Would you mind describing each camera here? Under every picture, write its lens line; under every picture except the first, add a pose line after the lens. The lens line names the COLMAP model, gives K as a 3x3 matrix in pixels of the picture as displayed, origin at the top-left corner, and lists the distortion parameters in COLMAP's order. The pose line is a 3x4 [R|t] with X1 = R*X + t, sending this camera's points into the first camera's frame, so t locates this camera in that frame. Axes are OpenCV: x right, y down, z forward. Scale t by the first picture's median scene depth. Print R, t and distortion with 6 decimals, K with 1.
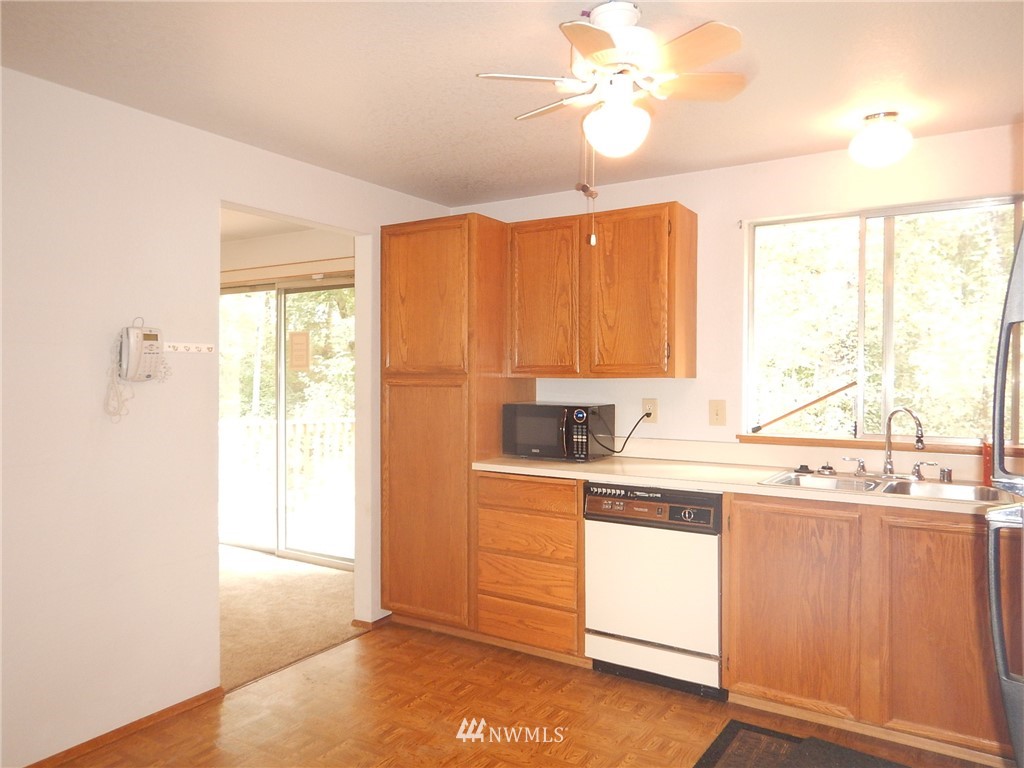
lens RADIAL K [[735.9, 0, 507.2], [0, 735.9, 385.2], [0, 0, 1]] dist [0.019840, 0.000664]
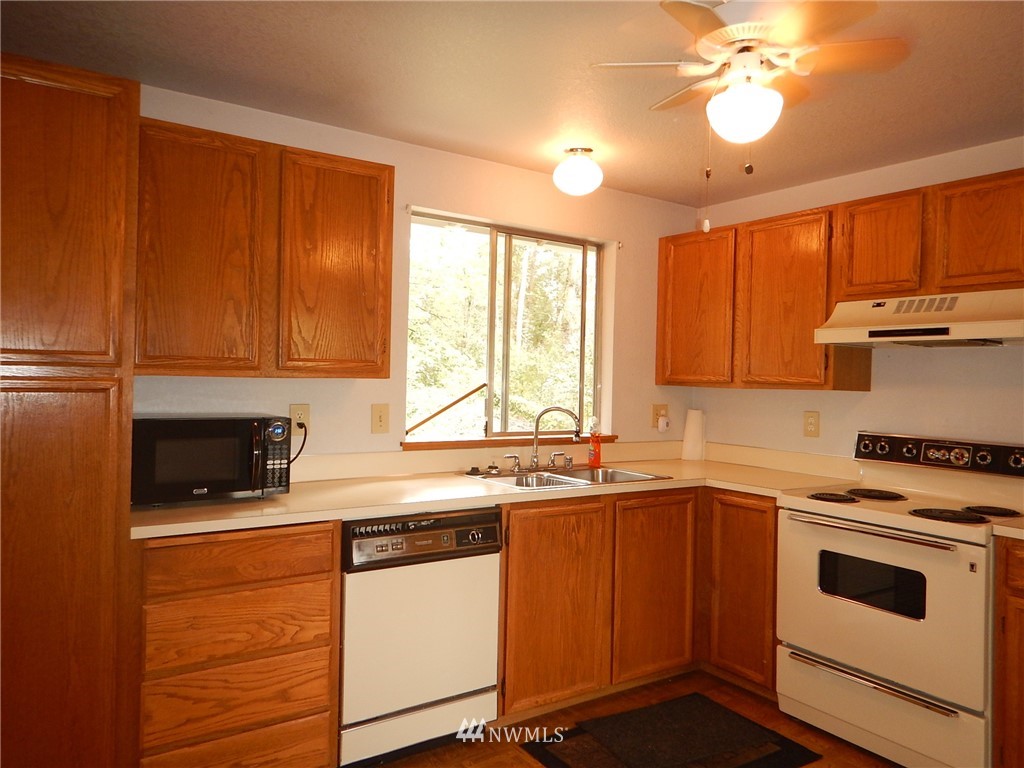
lens RADIAL K [[735.9, 0, 510.7], [0, 735.9, 378.8], [0, 0, 1]] dist [0.019840, 0.000664]
pose [[0.391252, 0.007295, 0.920255, -0.480895], [-0.005848, 0.999968, -0.005441, -0.006055], [-0.920265, -0.003253, 0.391282, 0.549196]]
